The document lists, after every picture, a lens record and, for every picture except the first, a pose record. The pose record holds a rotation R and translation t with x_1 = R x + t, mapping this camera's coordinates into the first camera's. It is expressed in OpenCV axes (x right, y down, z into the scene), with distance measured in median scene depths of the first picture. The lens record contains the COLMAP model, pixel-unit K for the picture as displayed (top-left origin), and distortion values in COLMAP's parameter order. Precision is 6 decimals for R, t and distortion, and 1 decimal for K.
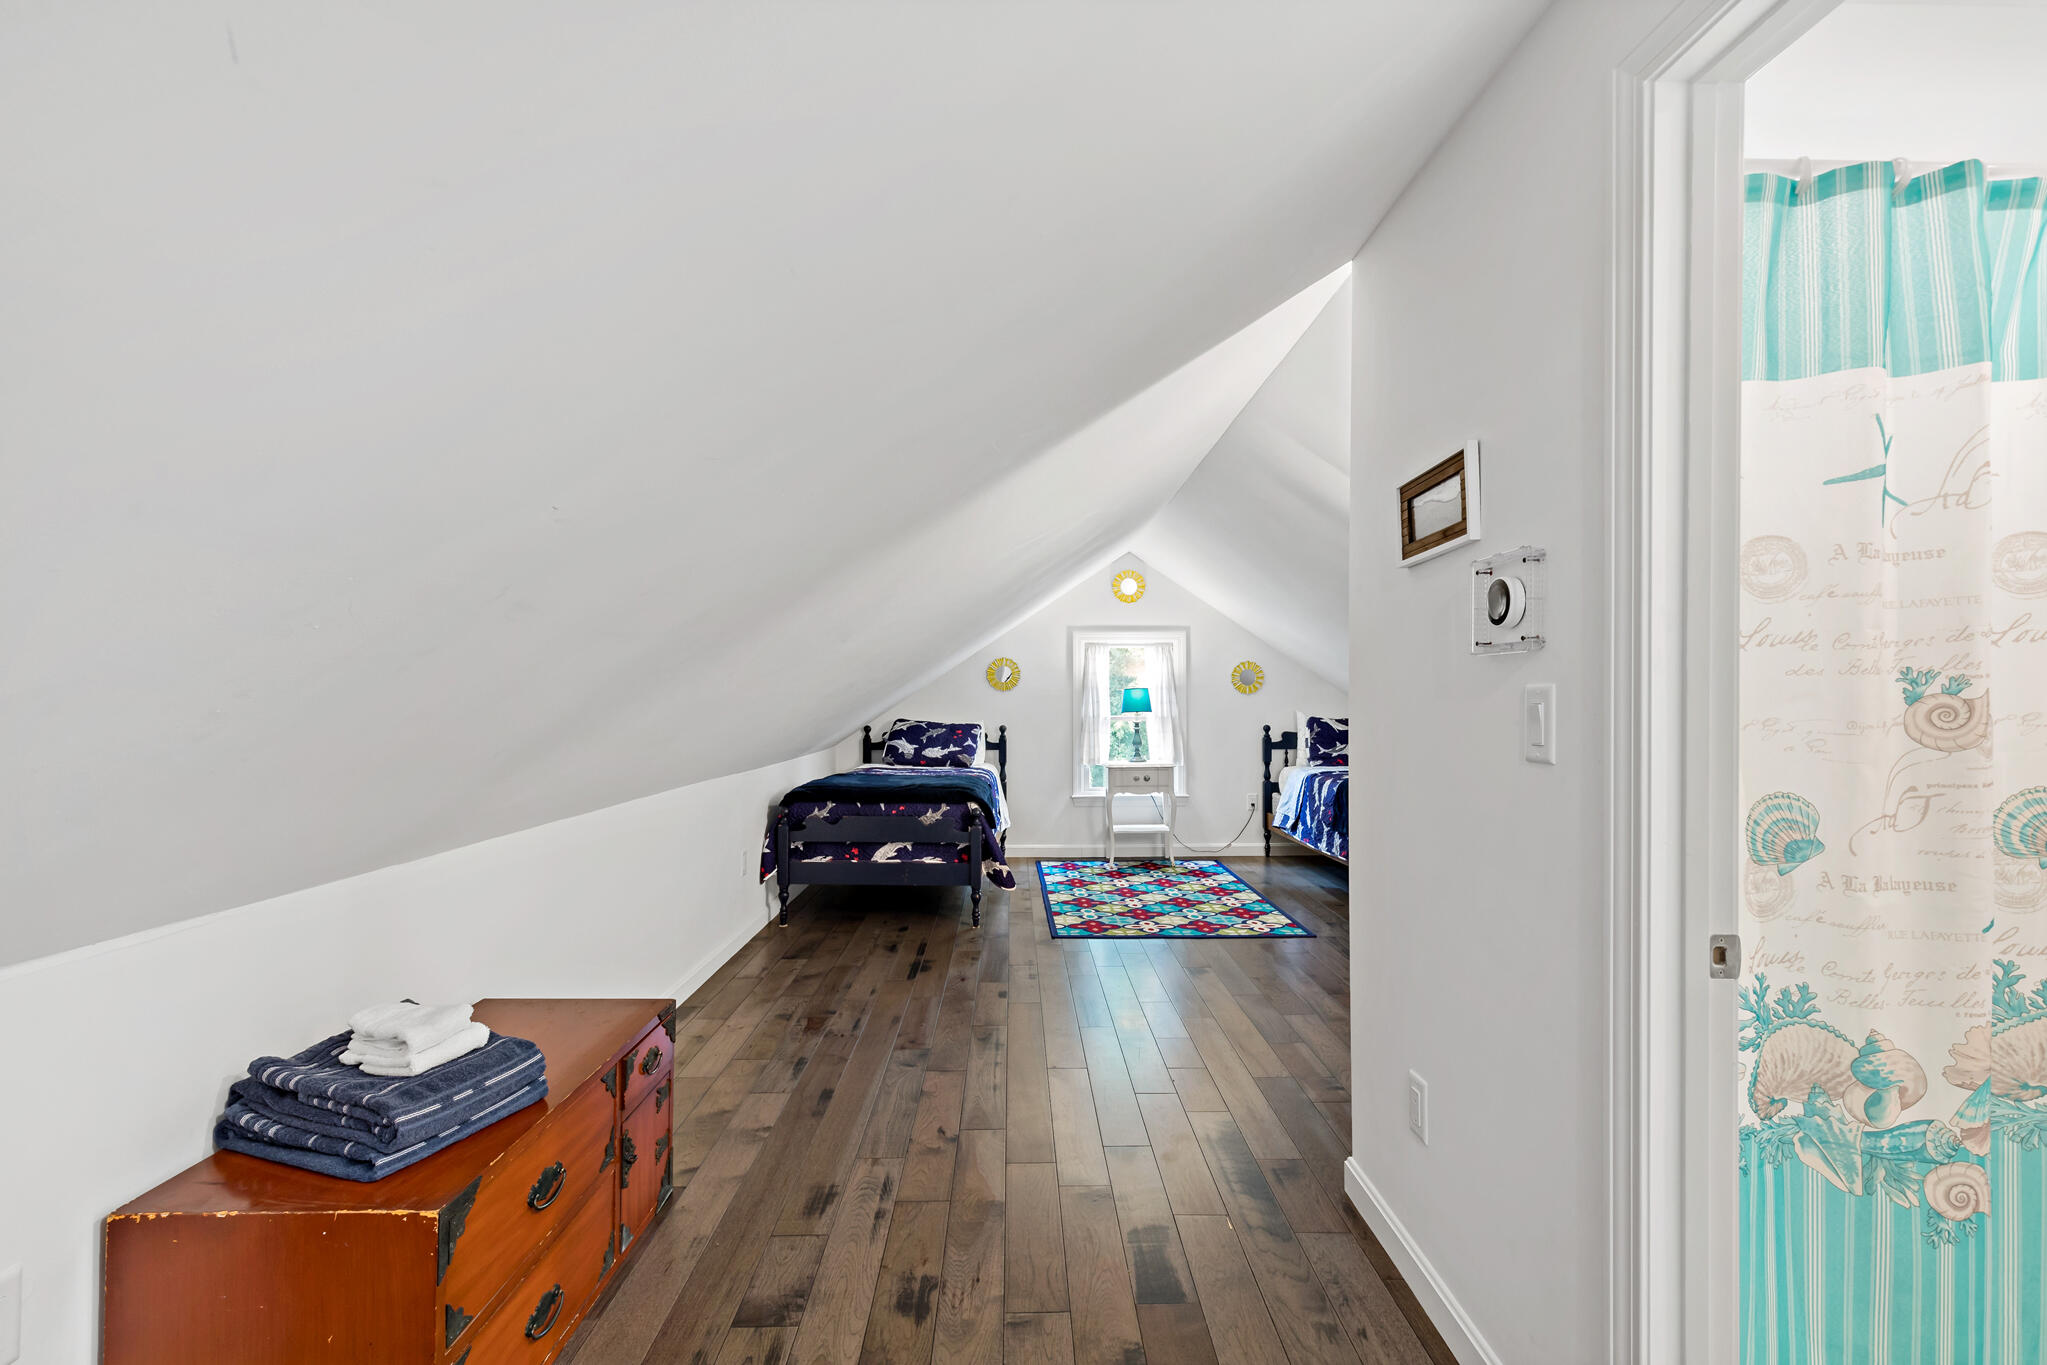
lens RADIAL K [[937.9, 0, 1023.4], [0, 937.9, 692.6], [0, 0, 1]] dist [0.029668, 0.000455]
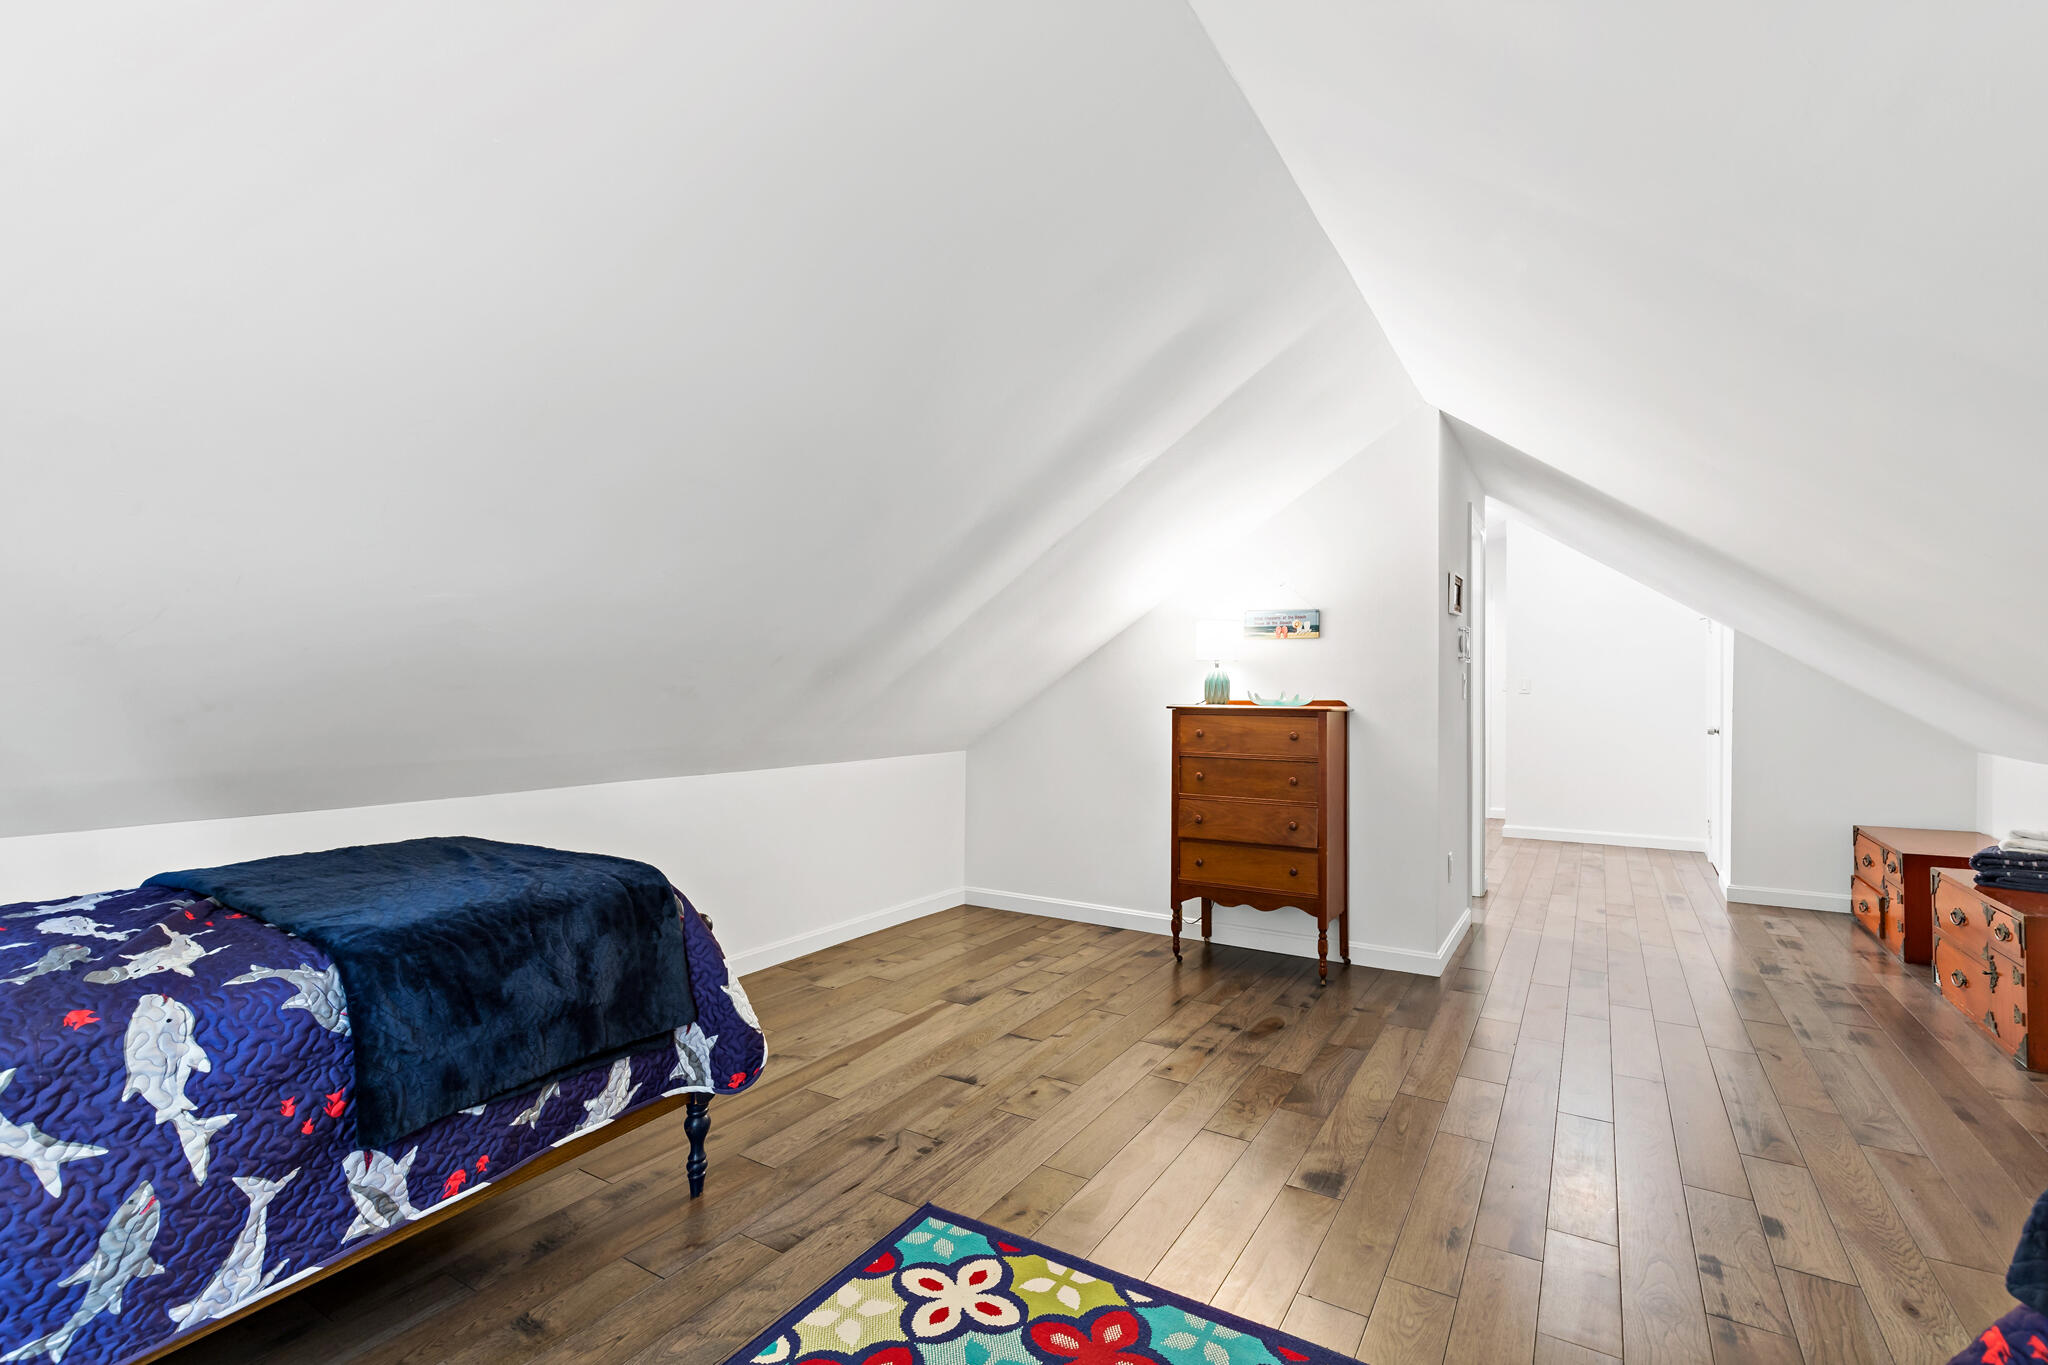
lens RADIAL K [[938.3, 0, 1023.9], [0, 938.3, 683.2], [0, 0, 1]] dist [0.029668, 0.000455]
pose [[-0.850925, -0.001918, 0.525284, 0.064837], [-0.005360, 0.999973, -0.005032, 0.019571], [-0.525261, -0.007097, -0.850912, 2.041171]]
